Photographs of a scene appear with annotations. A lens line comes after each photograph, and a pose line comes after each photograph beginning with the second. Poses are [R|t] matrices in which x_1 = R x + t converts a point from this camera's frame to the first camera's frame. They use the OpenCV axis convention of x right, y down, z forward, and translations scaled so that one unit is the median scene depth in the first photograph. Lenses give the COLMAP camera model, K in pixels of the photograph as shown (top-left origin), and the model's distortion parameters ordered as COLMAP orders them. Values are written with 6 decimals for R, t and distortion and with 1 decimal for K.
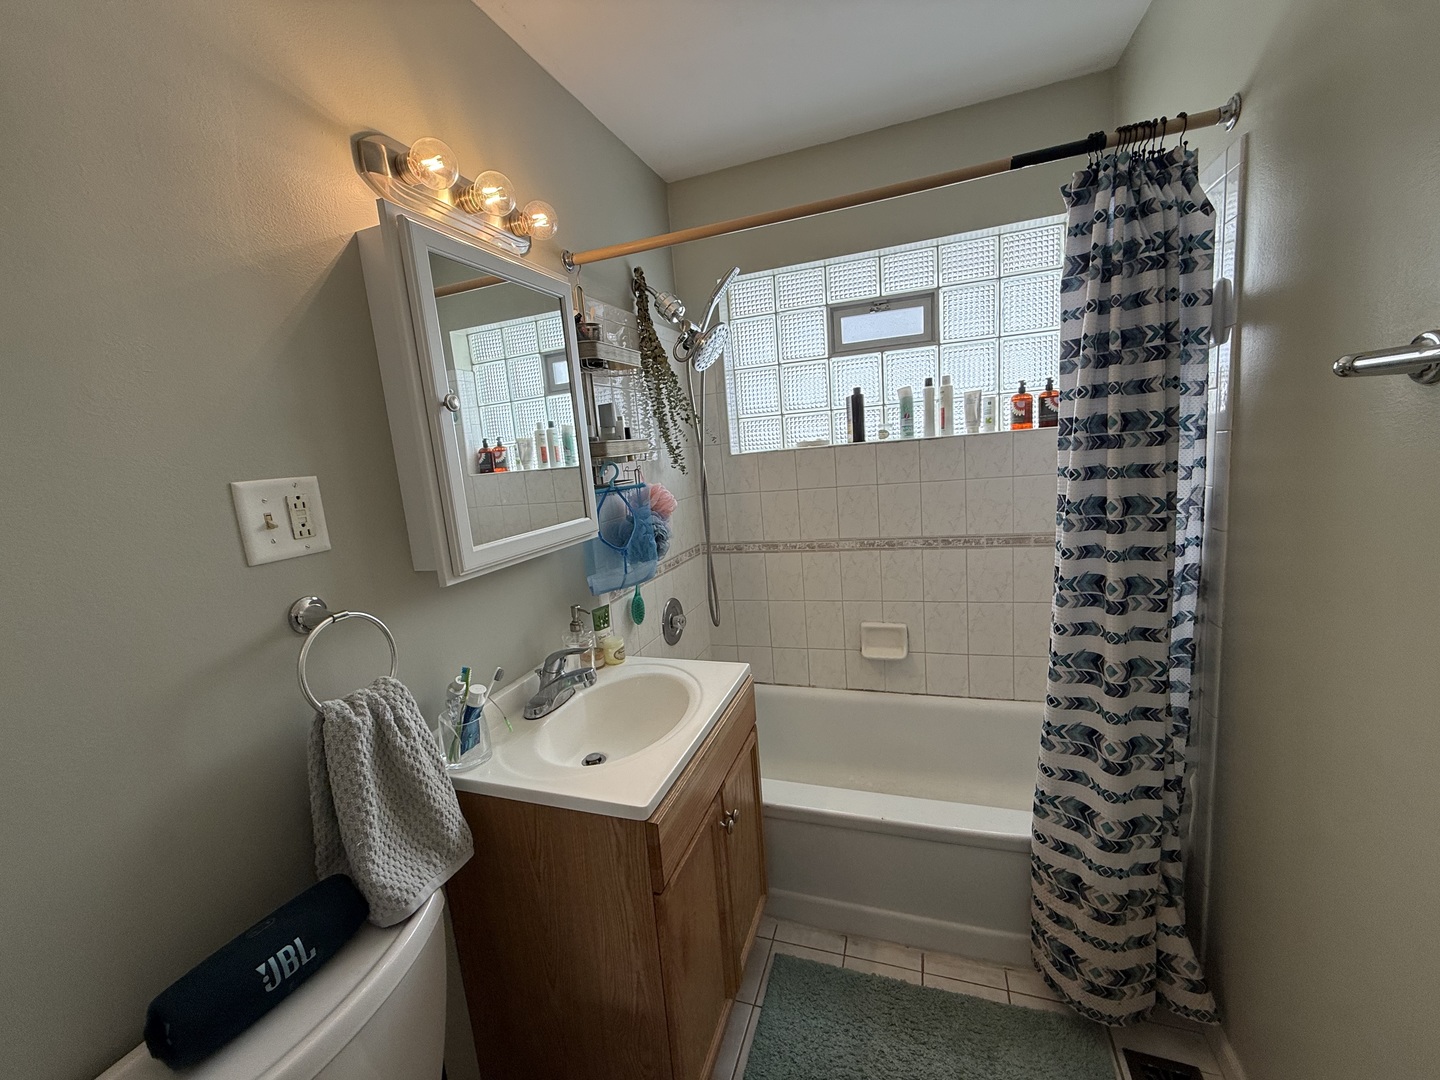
lens RADIAL K [[574.4, 0, 716.5], [0, 574.4, 538.7], [0, 0, 1]] dist [0.001634, 0.000012]
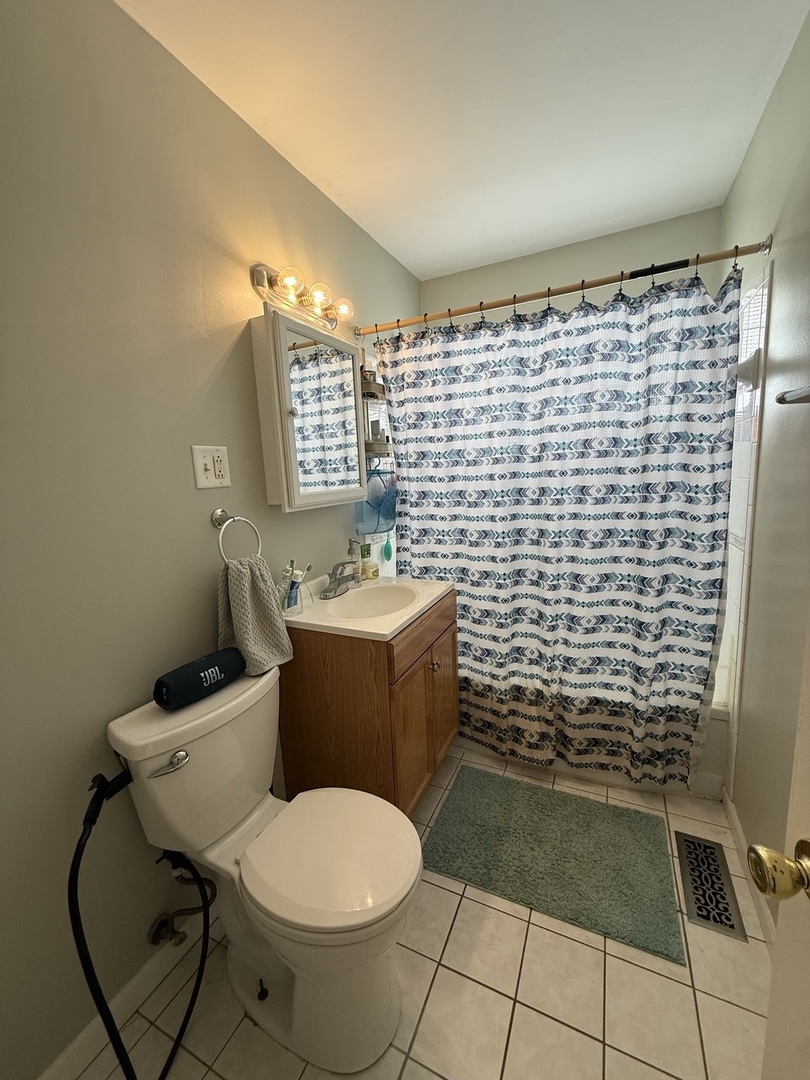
lens RADIAL K [[430.8, 0, 406.2], [0, 430.8, 538.7], [0, 0, 1]] dist [0.001634, 0.000012]
pose [[0.993930, 0.052830, -0.096501, 0.046068], [-0.052416, 0.998602, 0.006817, 0.131081], [0.096727, -0.001718, 0.995310, -0.314889]]
